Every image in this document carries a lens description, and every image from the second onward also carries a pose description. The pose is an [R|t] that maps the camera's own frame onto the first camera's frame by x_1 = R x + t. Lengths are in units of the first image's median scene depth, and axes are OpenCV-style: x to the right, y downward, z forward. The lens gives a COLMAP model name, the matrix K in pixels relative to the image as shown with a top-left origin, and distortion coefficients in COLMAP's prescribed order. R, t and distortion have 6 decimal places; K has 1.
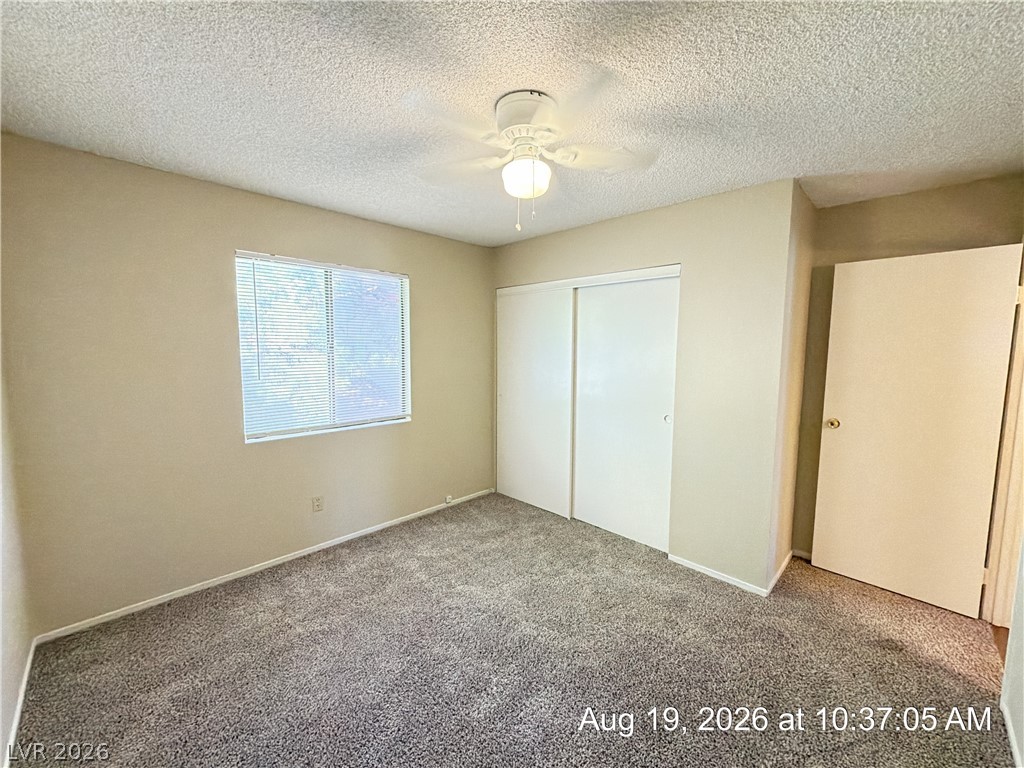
lens RADIAL K [[407.8, 0, 513.0], [0, 407.8, 383.1], [0, 0, 1]] dist [-0.001174, -0.000150]
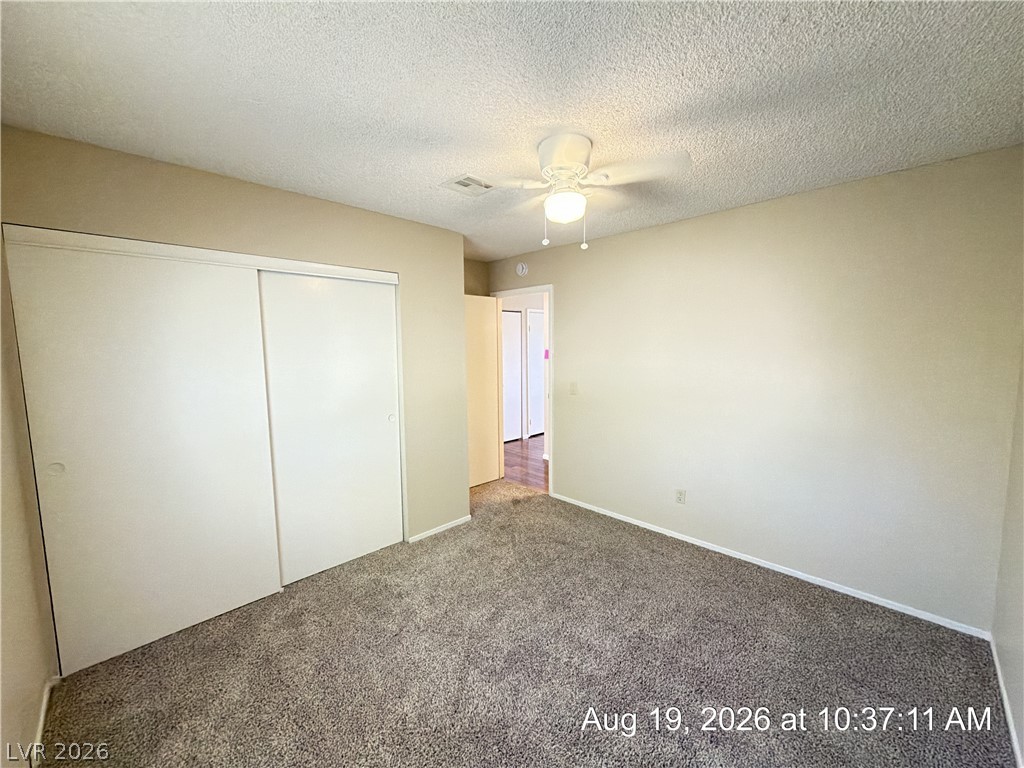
lens RADIAL K [[407.8, 0, 513.0], [0, 407.8, 383.1], [0, 0, 1]] dist [-0.001174, -0.000150]
pose [[-0.007198, -0.101352, 0.994825, -0.653642], [0.097346, 0.990054, 0.101570, -0.077472], [-0.995225, 0.097573, 0.002740, 0.661993]]
